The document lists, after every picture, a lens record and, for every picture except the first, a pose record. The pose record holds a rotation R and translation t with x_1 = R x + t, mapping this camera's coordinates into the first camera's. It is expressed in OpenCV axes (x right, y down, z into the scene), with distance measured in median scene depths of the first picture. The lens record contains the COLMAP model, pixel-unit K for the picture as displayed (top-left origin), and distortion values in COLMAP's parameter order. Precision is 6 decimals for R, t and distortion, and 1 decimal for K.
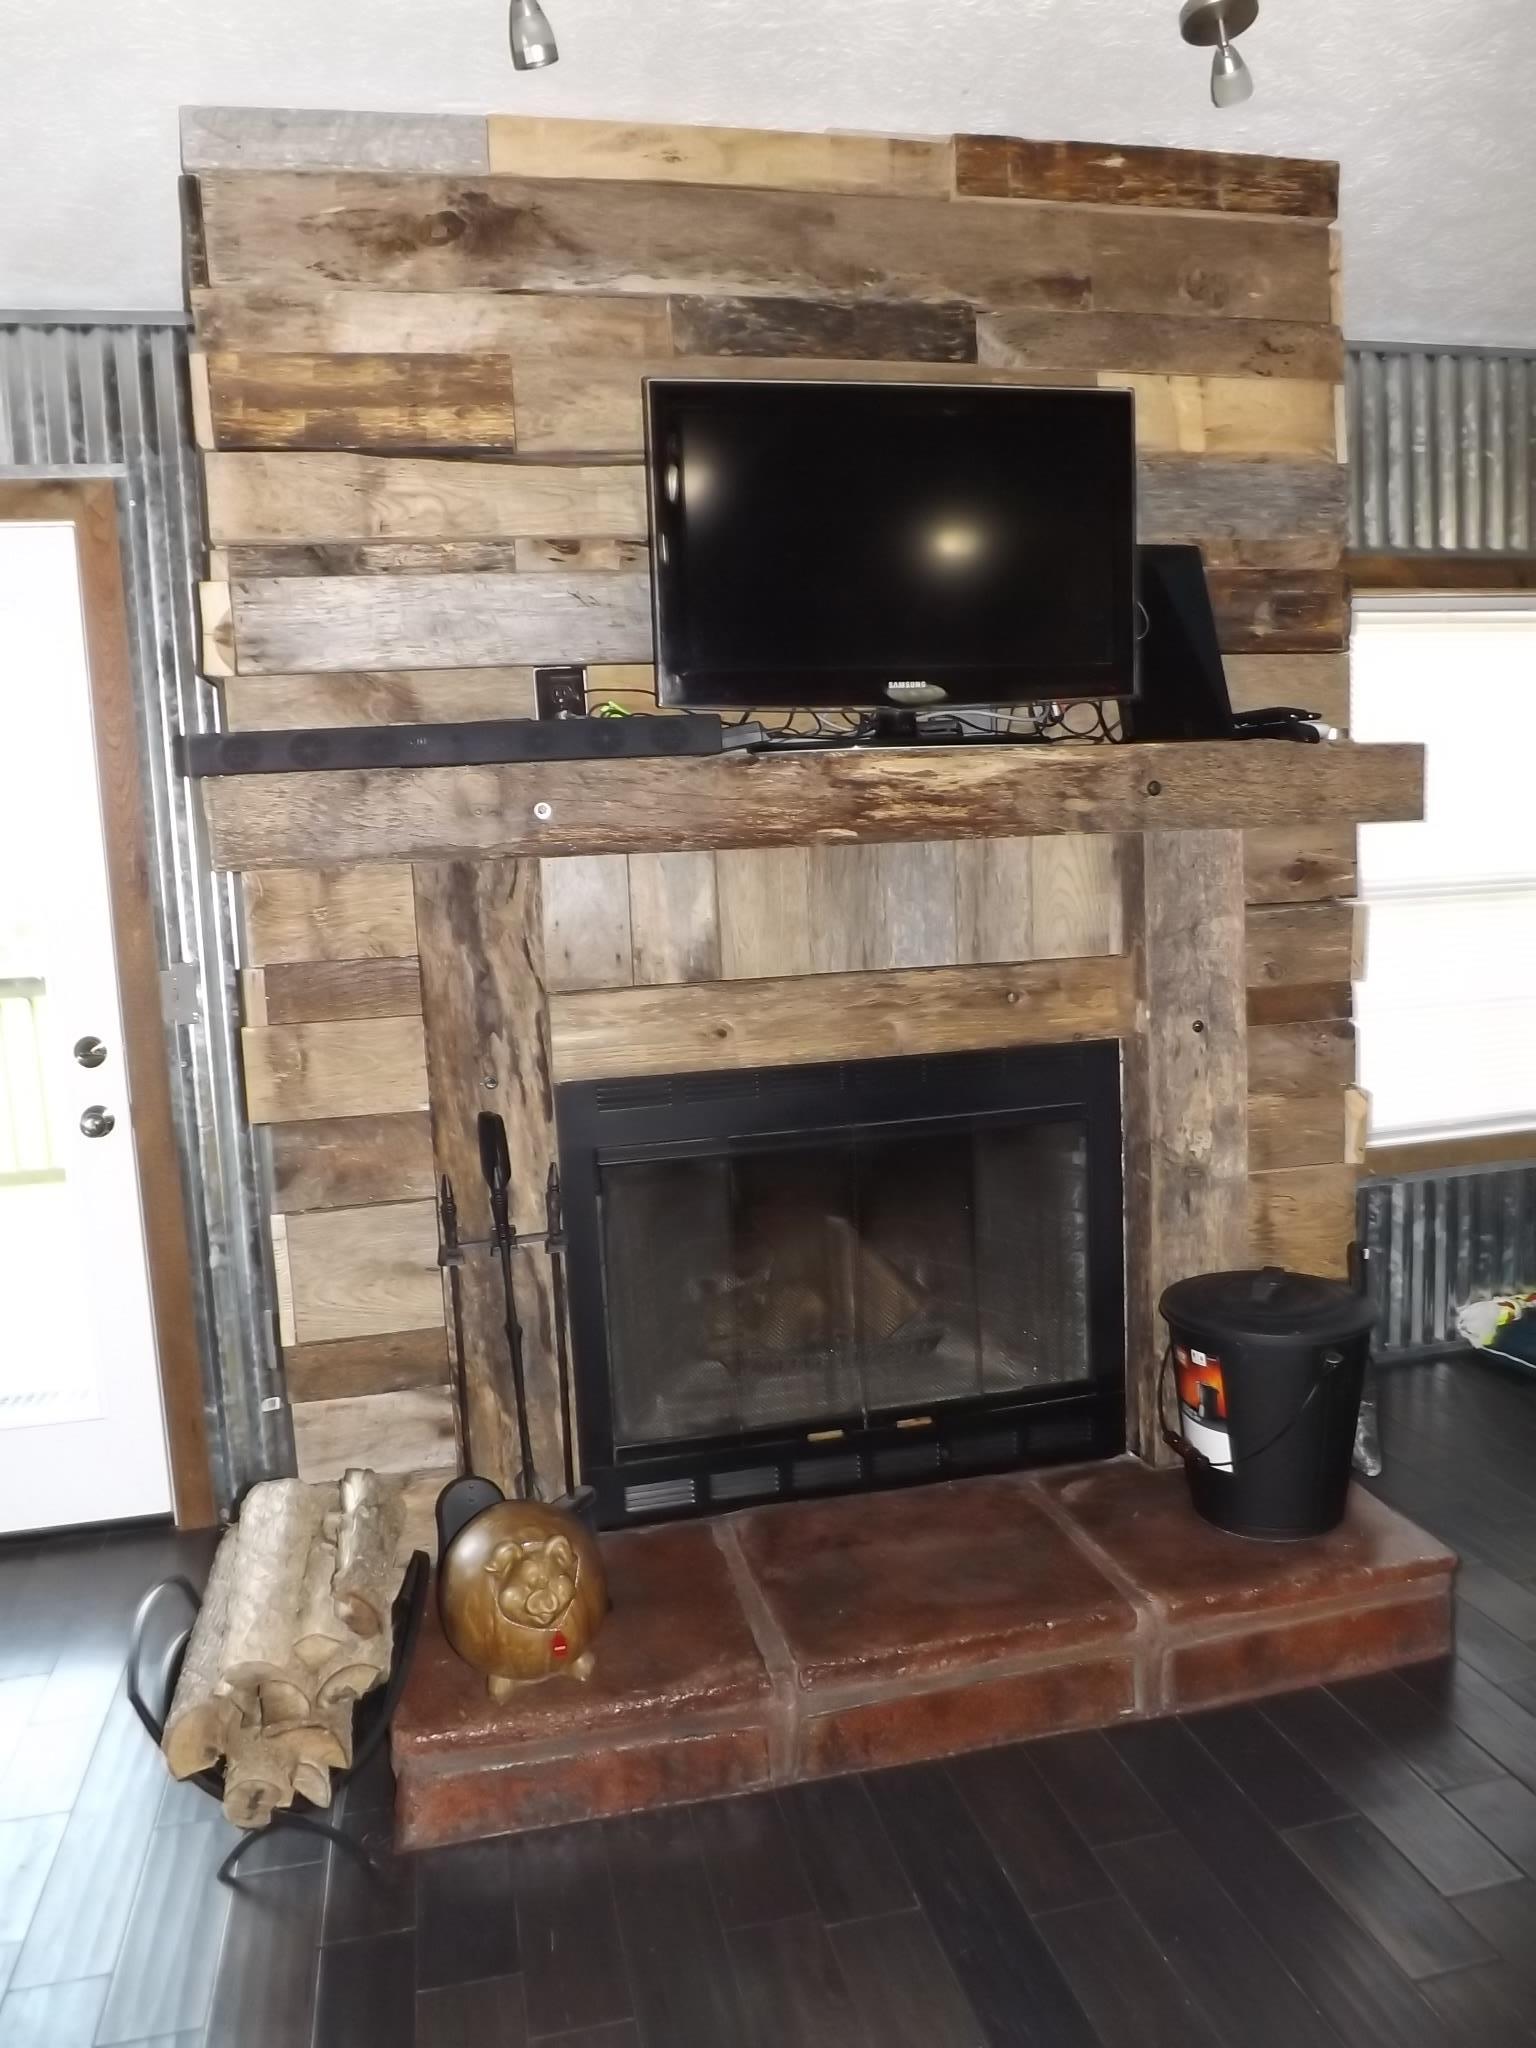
lens RADIAL K [[1490.7, 0, 767.4], [0, 1490.7, 988.0], [0, 0, 1]] dist [-0.051557, -0.000272]
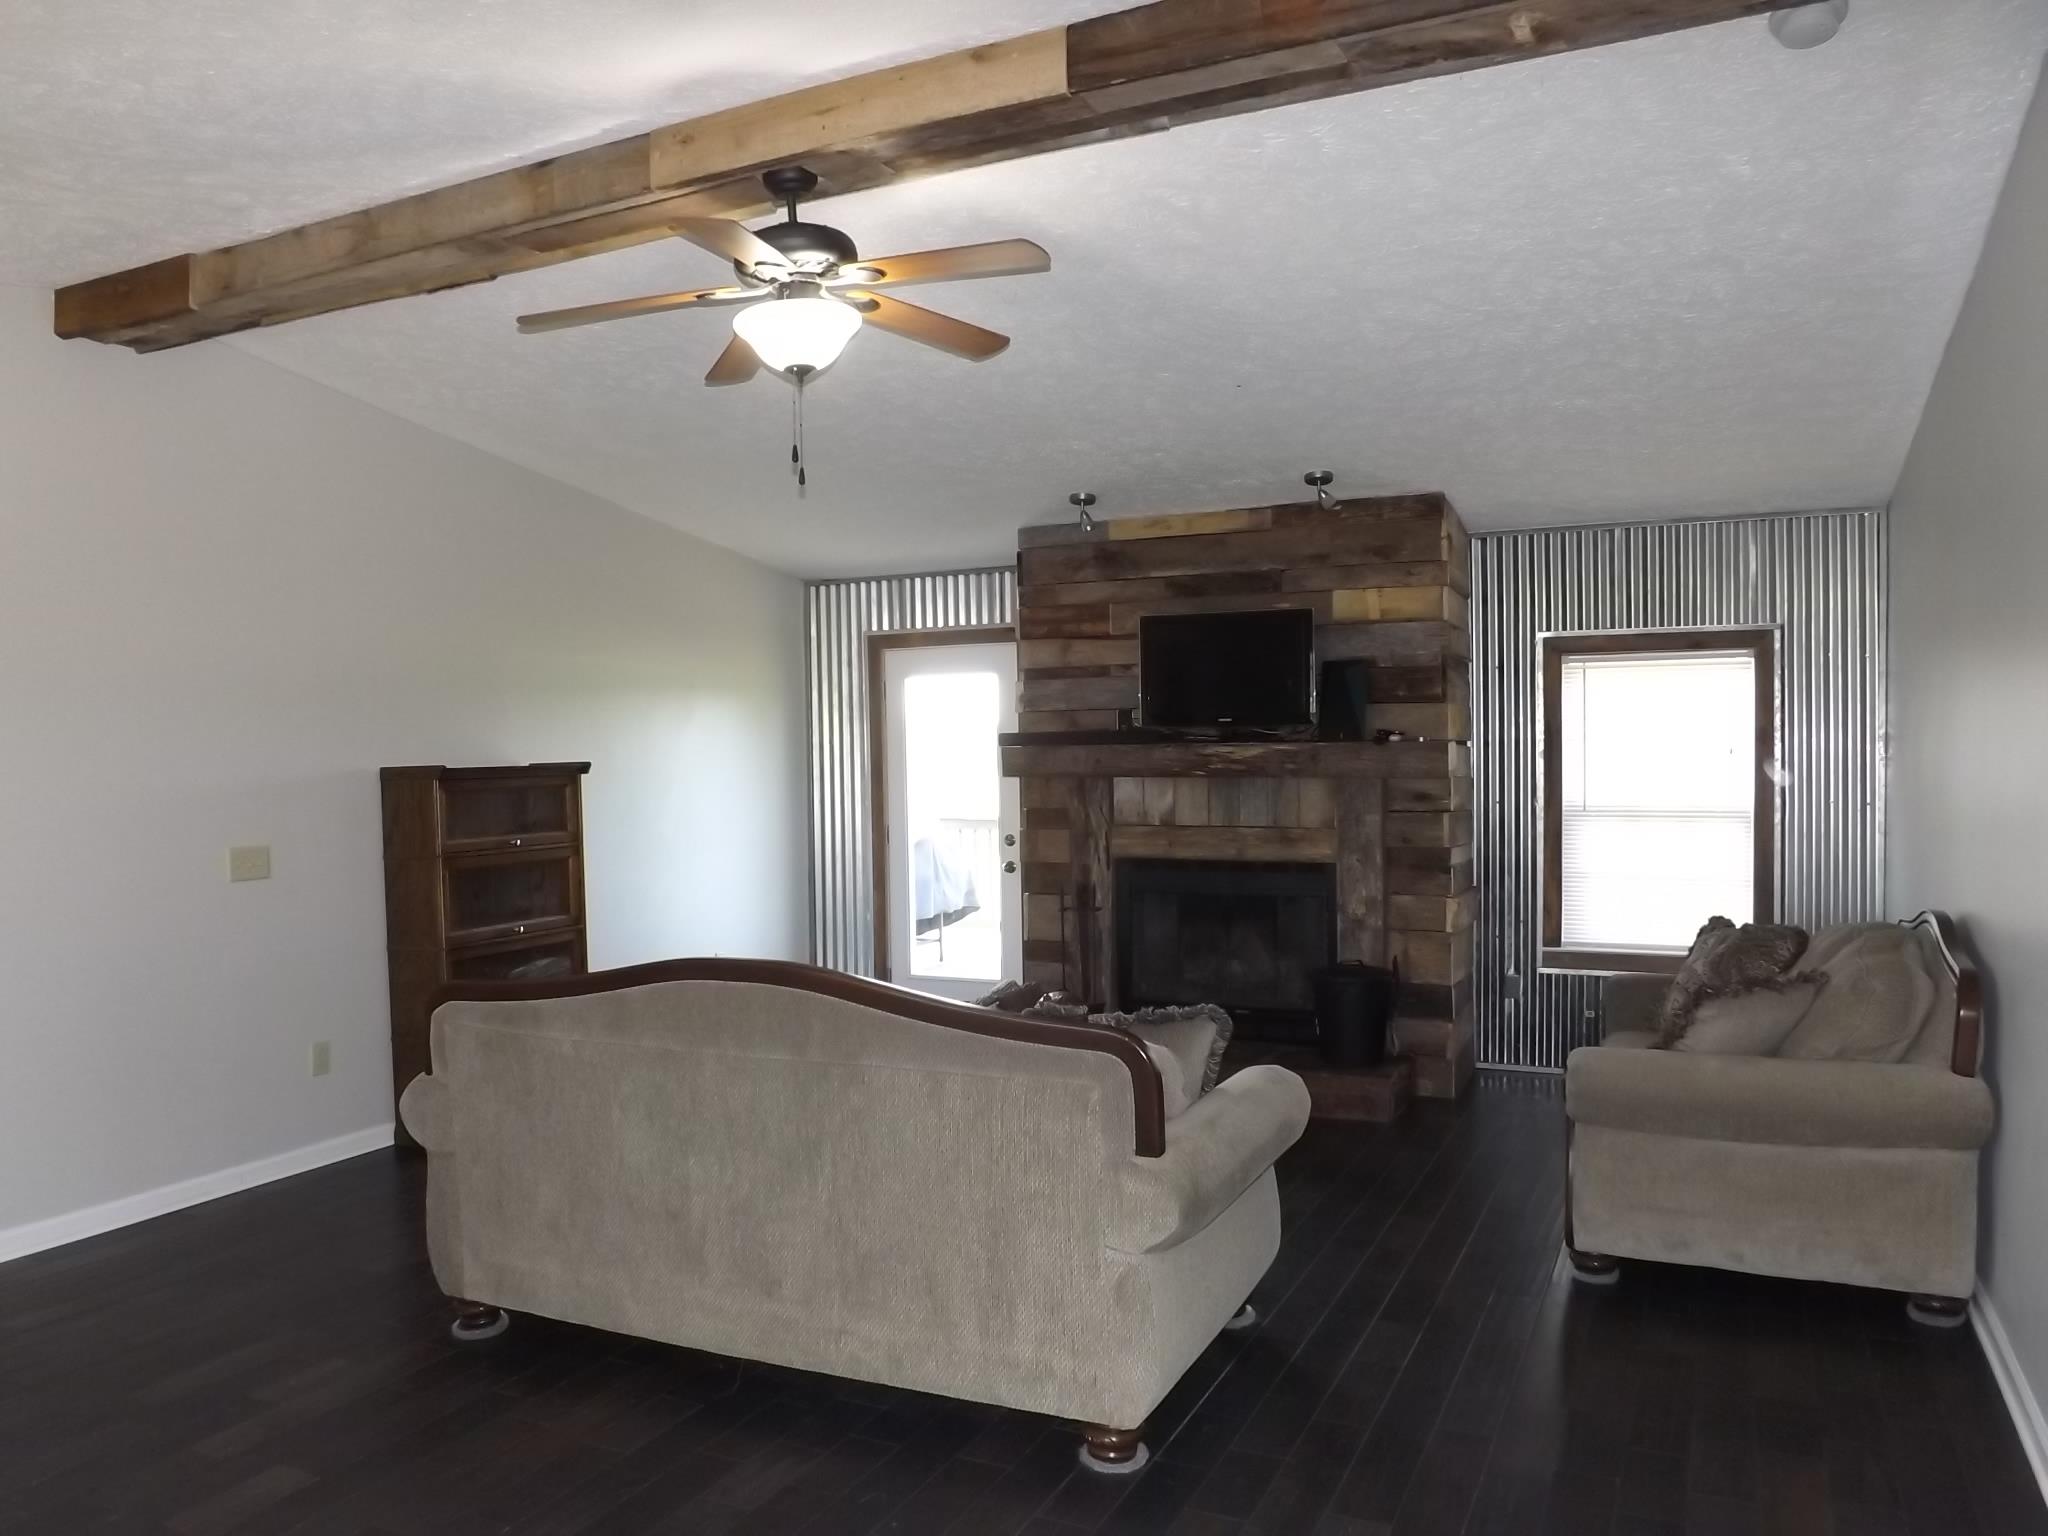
lens RADIAL K [[1490.7, 0, 1024.0], [0, 1490.7, 768.0], [0, 0, 1]] dist [-0.051557, -0.000272]
pose [[0.787095, 0.044853, -0.615198, 1.429065], [-0.089768, 0.995064, -0.042303, 0.030419], [0.610264, 0.088522, 0.787236, -1.307700]]
